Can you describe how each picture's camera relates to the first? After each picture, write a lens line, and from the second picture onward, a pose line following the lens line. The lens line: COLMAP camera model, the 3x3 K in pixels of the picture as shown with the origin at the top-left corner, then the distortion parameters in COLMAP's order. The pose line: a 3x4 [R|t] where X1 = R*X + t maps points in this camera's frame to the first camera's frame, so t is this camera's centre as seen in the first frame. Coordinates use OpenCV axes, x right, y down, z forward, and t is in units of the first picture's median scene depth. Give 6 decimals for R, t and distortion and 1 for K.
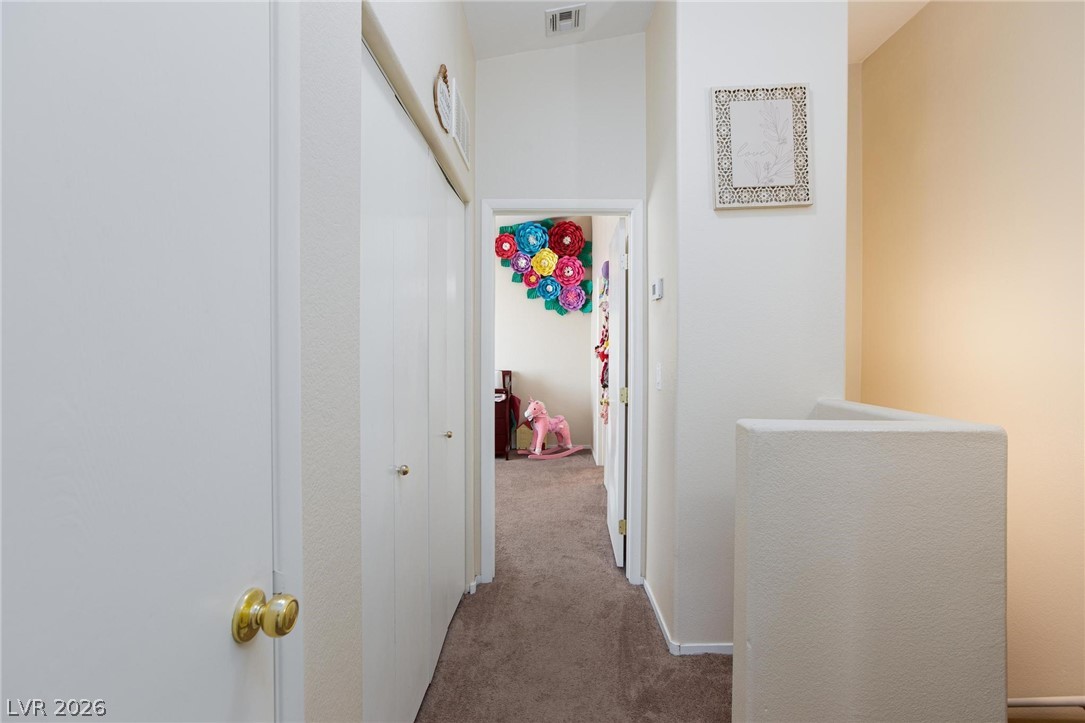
lens RADIAL K [[499.7, 0, 541.8], [0, 499.7, 354.5], [0, 0, 1]] dist [-0.020747, 0.000824]
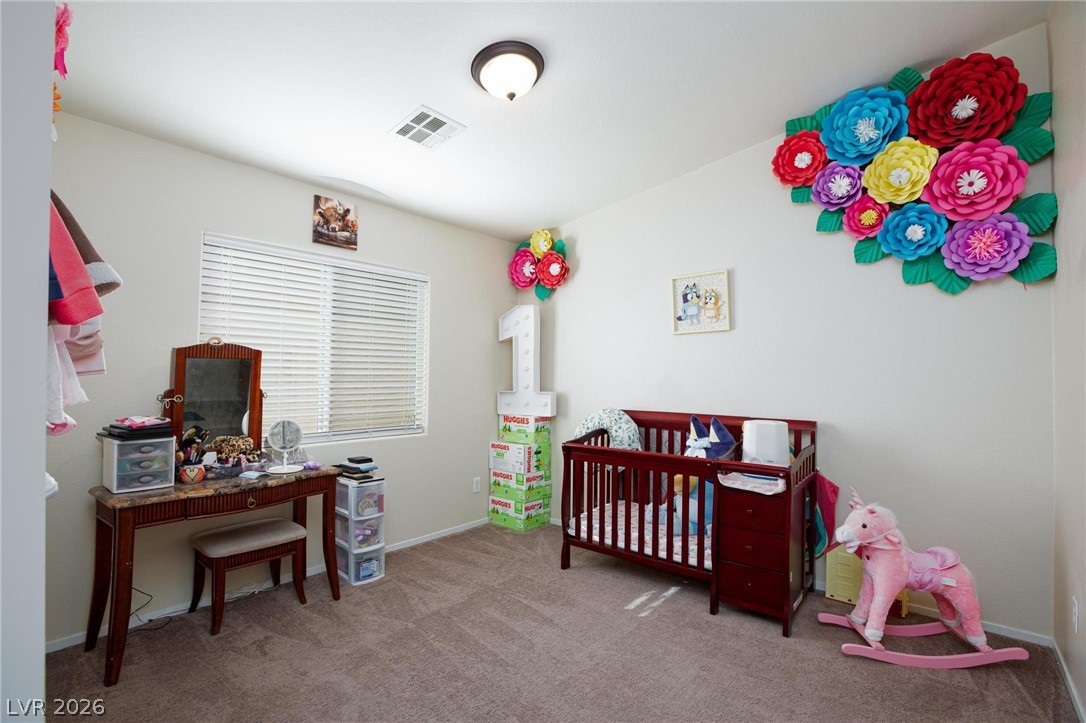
lens RADIAL K [[500.2, 0, 542.3], [0, 500.2, 354.5], [0, 0, 1]] dist [-0.020747, 0.000824]
pose [[0.776746, -0.005278, -0.629792, 0.033569], [-0.021478, 0.999161, -0.034863, -0.008505], [0.629447, 0.040607, 0.775981, 0.489186]]
